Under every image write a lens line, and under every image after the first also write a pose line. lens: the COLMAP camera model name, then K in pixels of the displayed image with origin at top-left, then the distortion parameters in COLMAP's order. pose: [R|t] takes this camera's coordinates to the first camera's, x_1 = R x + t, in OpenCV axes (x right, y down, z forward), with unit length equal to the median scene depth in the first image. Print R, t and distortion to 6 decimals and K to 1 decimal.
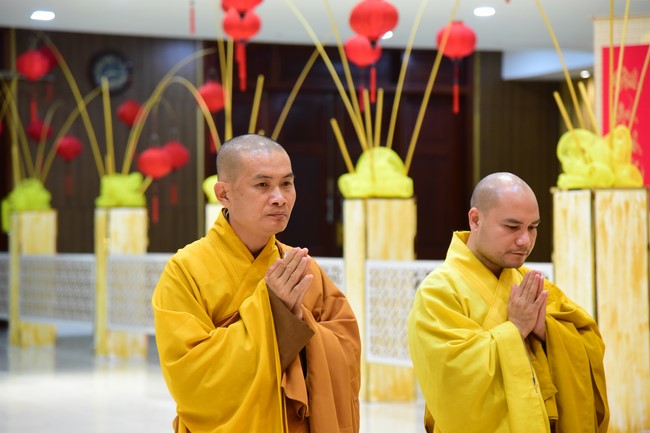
lens RADIAL K [[1918.8, 0, 325.0], [0, 1918.8, 216.5], [0, 0, 1]] dist [-0.001230, 43.007853]
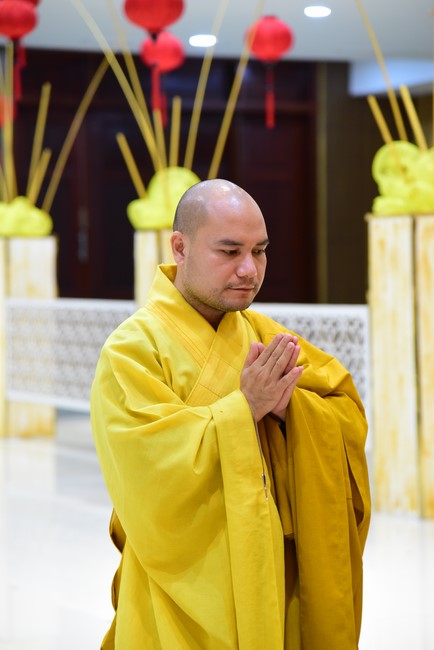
lens RADIAL K [[1991.5, 0, 217.0], [0, 1991.5, 325.0], [0, 0, 1]] dist [0.741667, 0.990394]
pose [[0.999831, 0.000013, 0.018372, 0.038728], [-0.000629, 0.999437, 0.033554, 0.003834], [-0.018361, -0.033559, 0.999268, 0.153381]]
